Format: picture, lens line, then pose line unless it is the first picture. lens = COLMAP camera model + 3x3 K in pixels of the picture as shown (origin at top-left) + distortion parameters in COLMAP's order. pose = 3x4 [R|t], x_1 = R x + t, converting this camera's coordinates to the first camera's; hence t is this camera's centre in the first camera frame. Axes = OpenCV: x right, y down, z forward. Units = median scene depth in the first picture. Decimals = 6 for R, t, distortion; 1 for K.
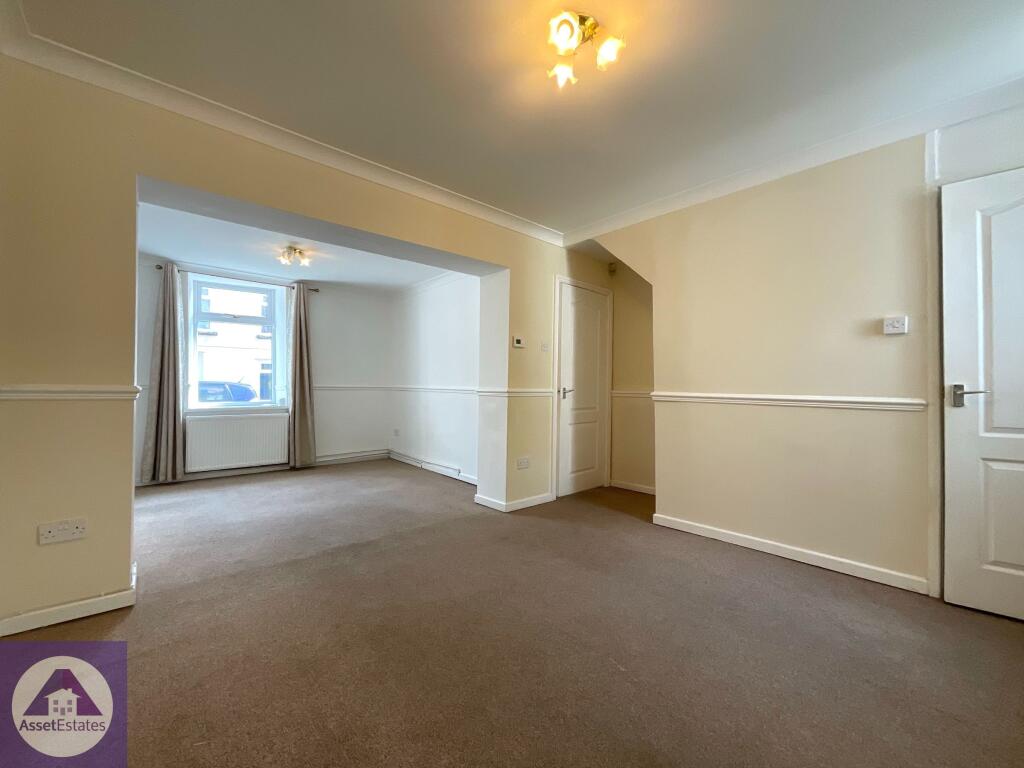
lens RADIAL K [[410.0, 0, 512.0], [0, 410.0, 384.0], [0, 0, 1]] dist [-0.007177, 0.000292]
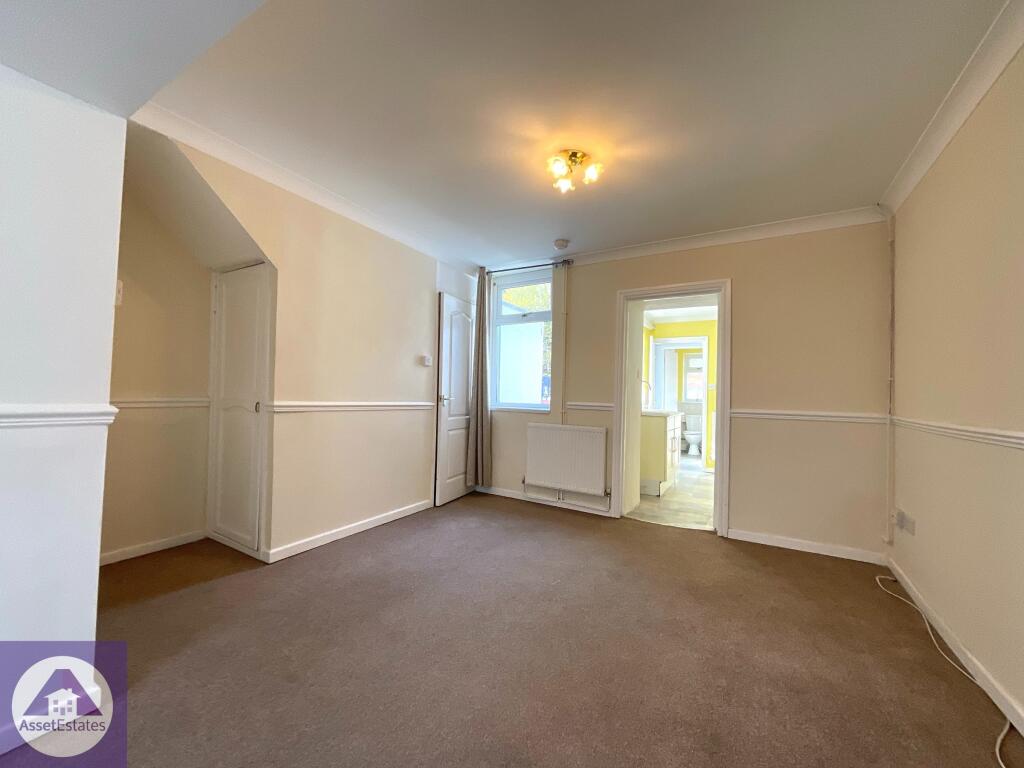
lens RADIAL K [[410.0, 0, 512.0], [0, 410.0, 384.0], [0, 0, 1]] dist [-0.007177, 0.000292]
pose [[-0.334016, 0.003237, 0.942562, -0.859699], [-0.038939, 0.999093, -0.017230, -0.028636], [-0.941763, -0.042458, -0.333587, 1.272316]]
